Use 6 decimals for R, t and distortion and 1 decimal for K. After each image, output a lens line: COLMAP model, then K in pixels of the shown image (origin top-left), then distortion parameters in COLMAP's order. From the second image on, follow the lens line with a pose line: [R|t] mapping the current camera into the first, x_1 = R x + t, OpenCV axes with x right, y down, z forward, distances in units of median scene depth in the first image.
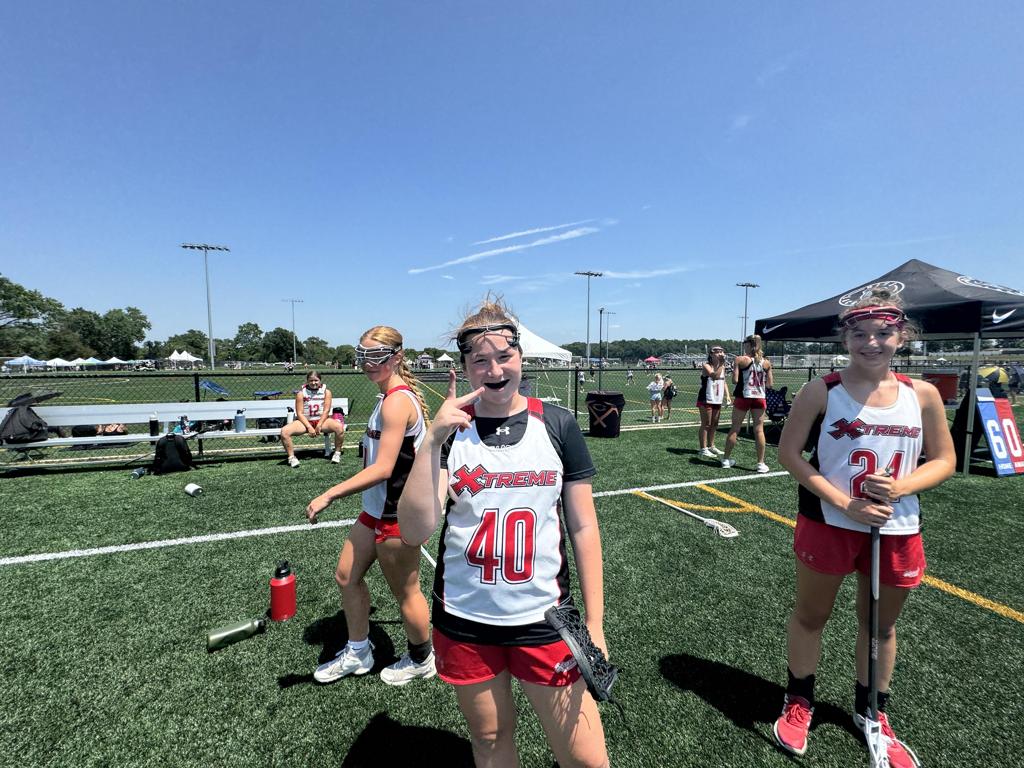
lens RADIAL K [[408.8, 0, 511.0], [0, 408.8, 385.8], [0, 0, 1]] dist [0.000357, 0.000015]
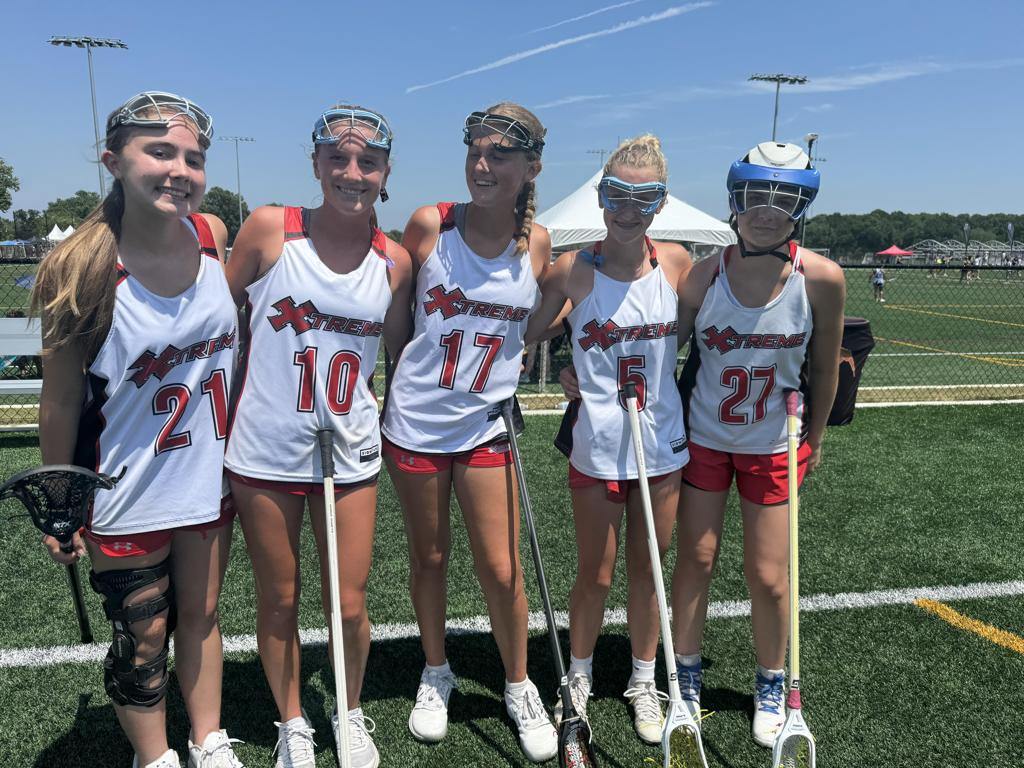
lens RADIAL K [[709.3, 0, 512.0], [0, 709.3, 384.0], [0, 0, 1]] dist [0.005200, -0.006658]
pose [[0.989145, 0.040630, -0.141215, 0.016994], [-0.022868, 0.991868, 0.125202, -0.001671], [0.145154, -0.120614, 0.982030, 0.254476]]
